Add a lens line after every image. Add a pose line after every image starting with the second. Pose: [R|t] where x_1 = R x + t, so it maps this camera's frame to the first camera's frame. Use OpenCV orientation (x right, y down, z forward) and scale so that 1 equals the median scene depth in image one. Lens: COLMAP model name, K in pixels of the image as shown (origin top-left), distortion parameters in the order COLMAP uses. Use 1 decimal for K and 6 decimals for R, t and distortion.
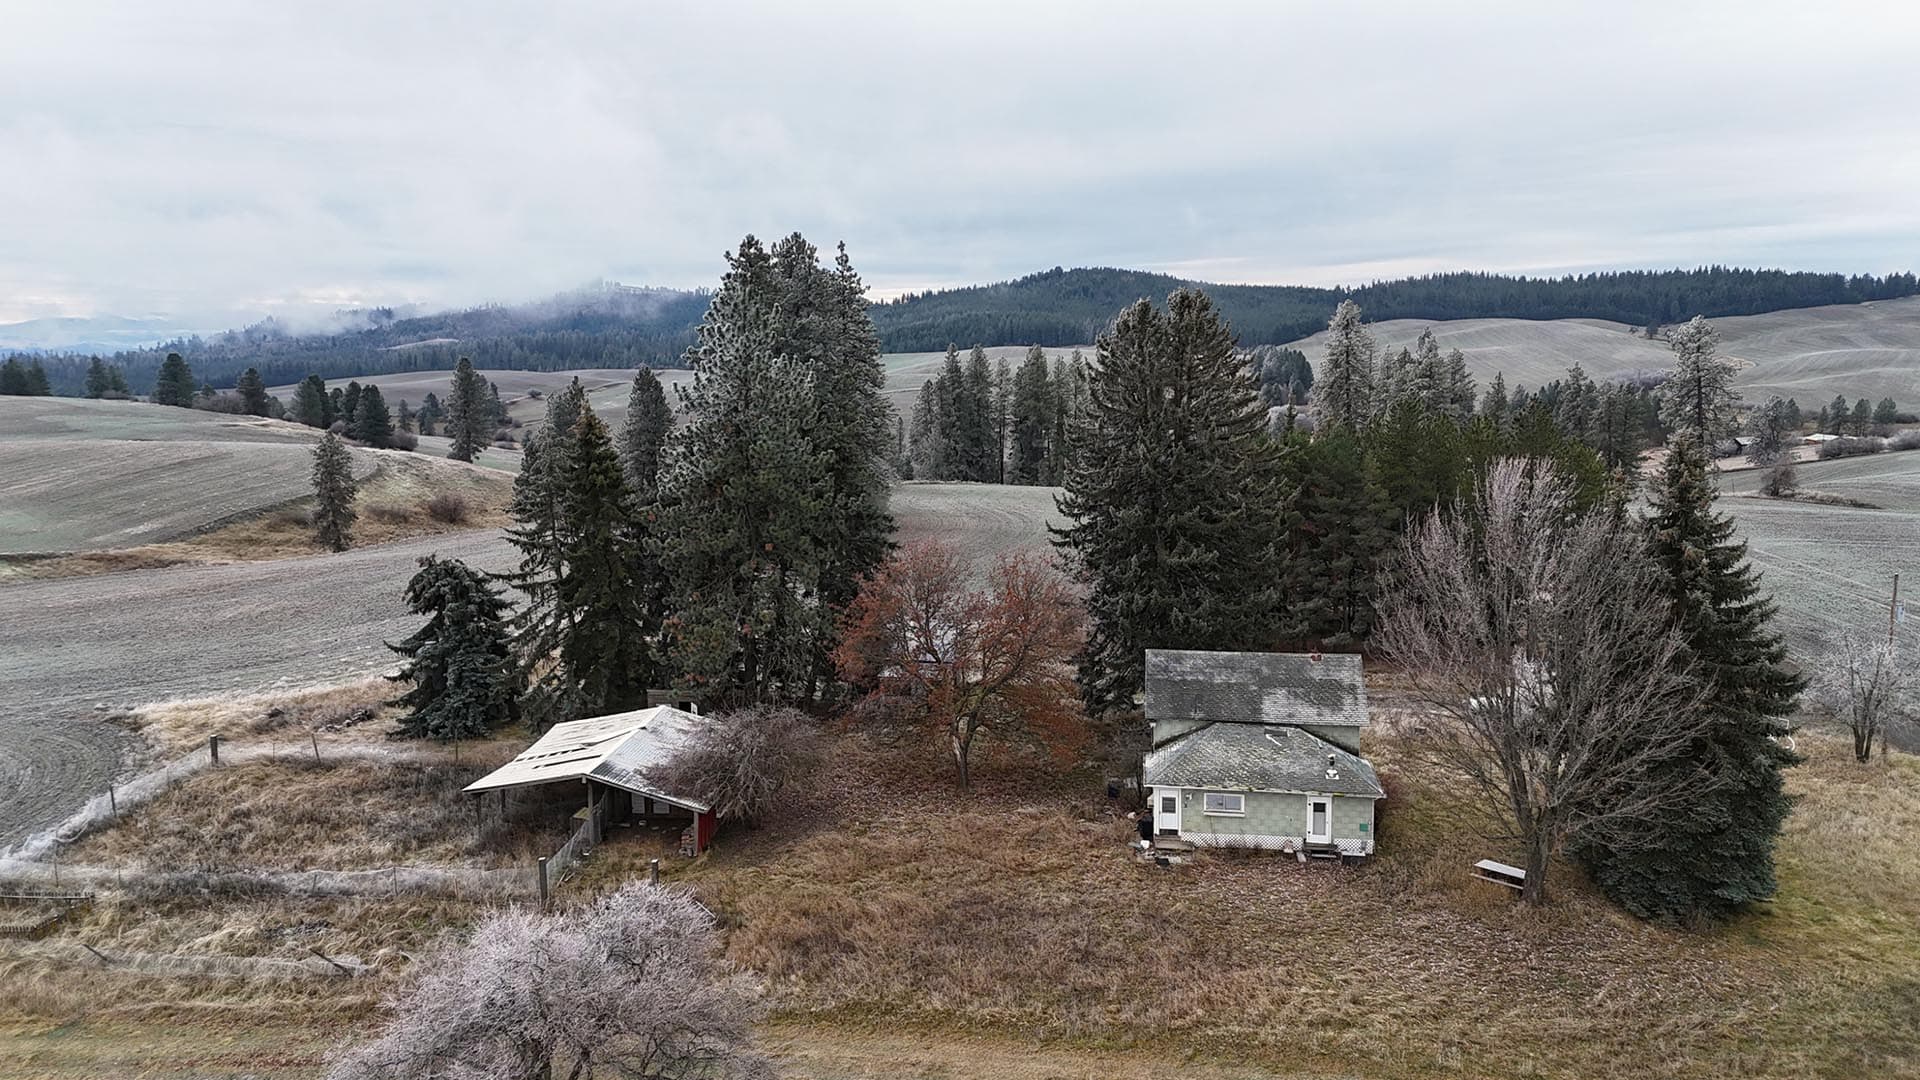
lens RADIAL K [[1391.9, 0, 956.7], [0, 1391.9, 532.1], [0, 0, 1]] dist [0.071914, -0.060110]
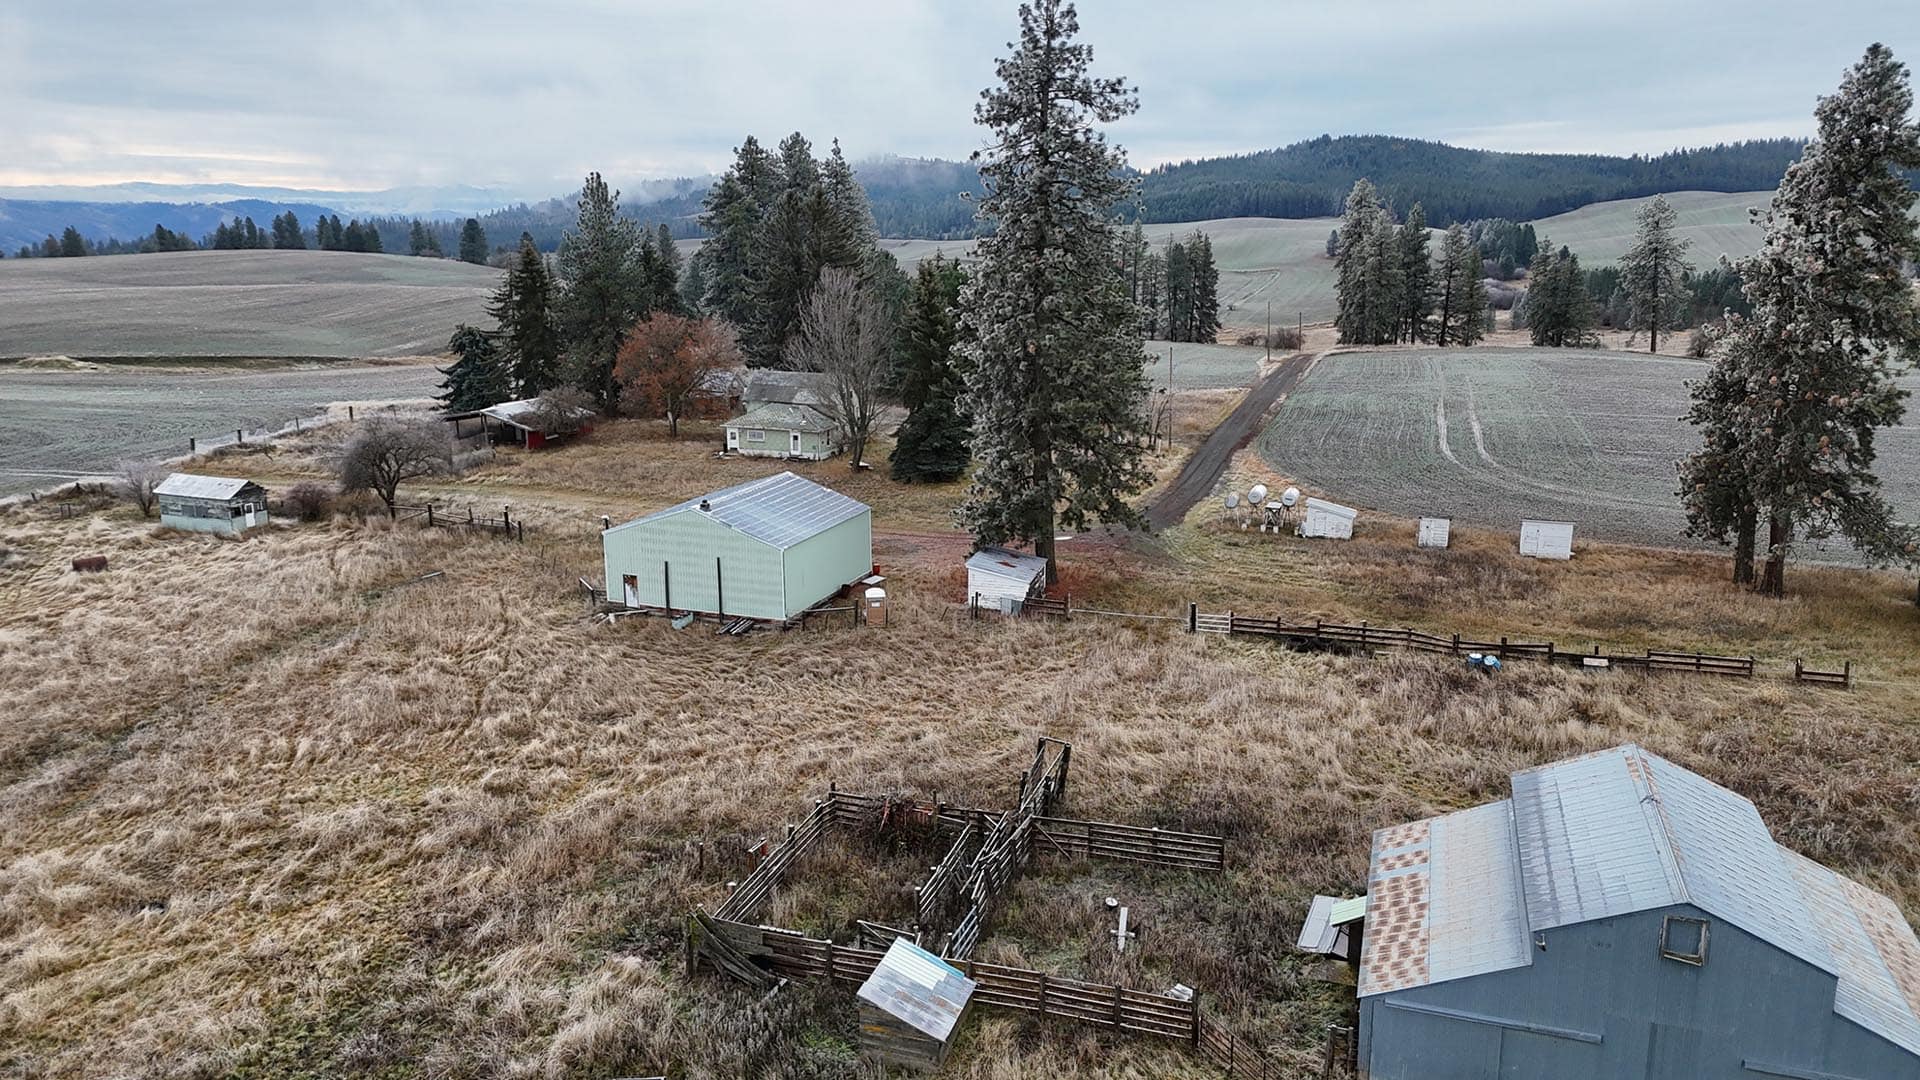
lens RADIAL K [[1391.9, 0, 952.4], [0, 1391.9, 541.9], [0, 0, 1]] dist [0.071914, -0.060110]
pose [[0.979024, 0.054330, -0.196367, 0.679695], [-0.035389, 0.994487, 0.098711, 0.101437], [0.200648, -0.089691, 0.975549, -0.762169]]
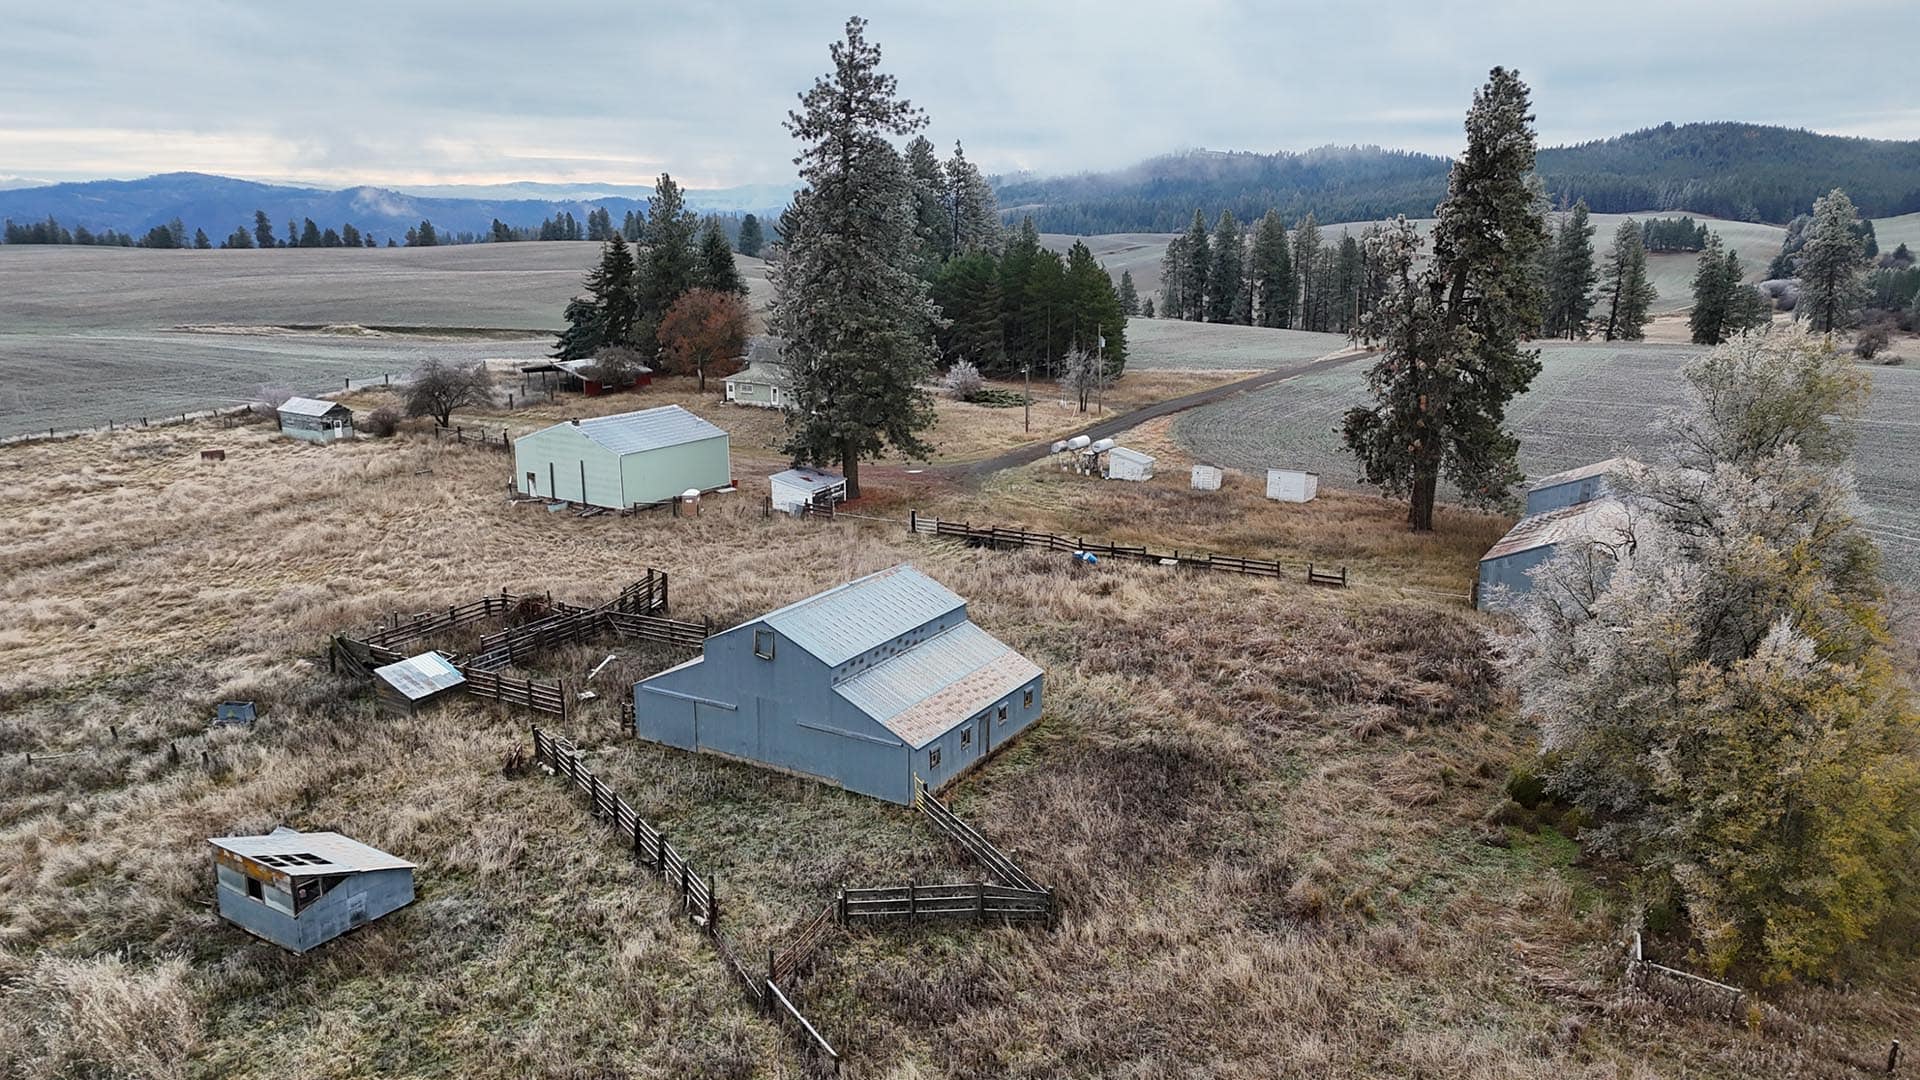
lens RADIAL K [[1391.9, 0, 950.7], [0, 1391.9, 536.7], [0, 0, 1]] dist [0.071914, -0.060110]
pose [[0.910200, 0.104571, -0.400750, 1.199103], [-0.065781, 0.991819, 0.109400, 0.119201], [0.408912, -0.073214, 0.909632, -0.912048]]
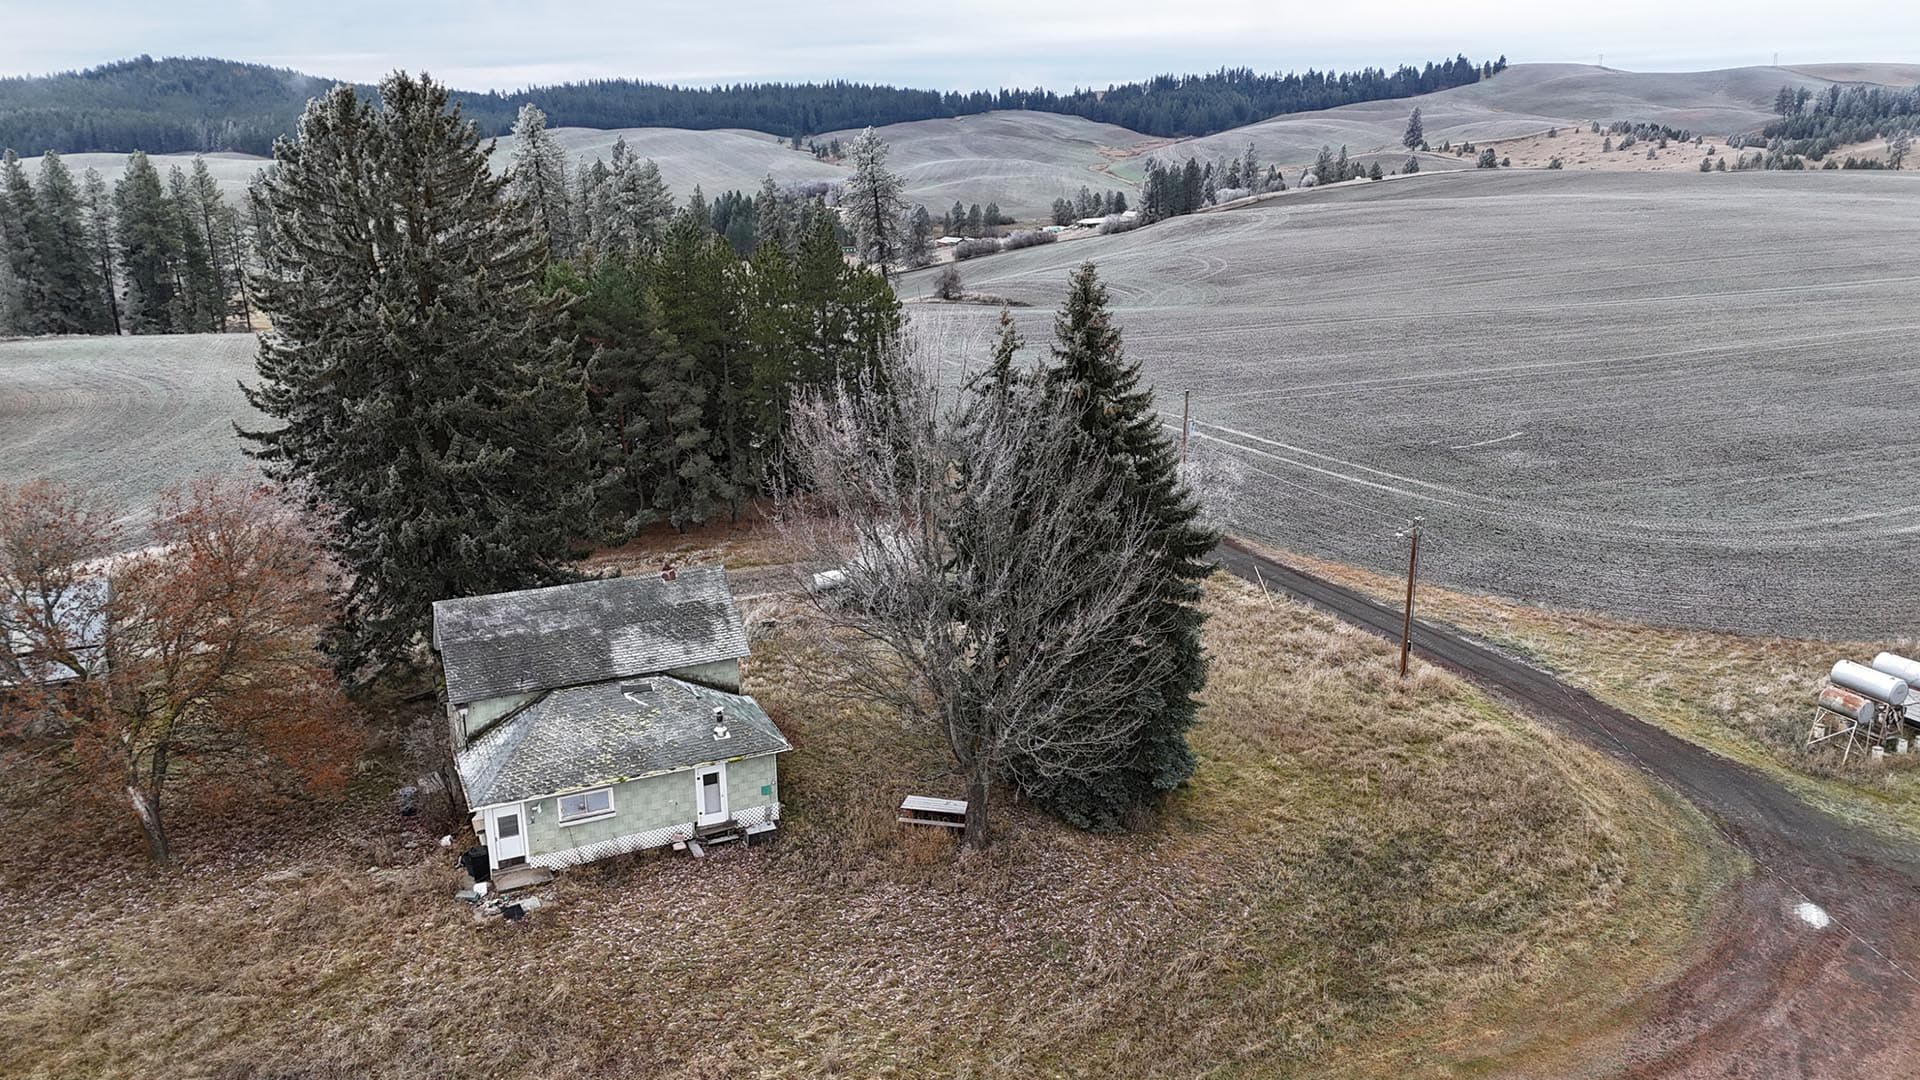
lens RADIAL K [[1391.9, 0, 957.3], [0, 1391.9, 528.0], [0, 0, 1]] dist [0.071914, -0.060110]
pose [[0.842001, -0.144205, 0.519845, -0.003314], [0.077091, 0.985885, 0.148619, -0.030888], [-0.533939, -0.085062, 0.841233, 0.222416]]
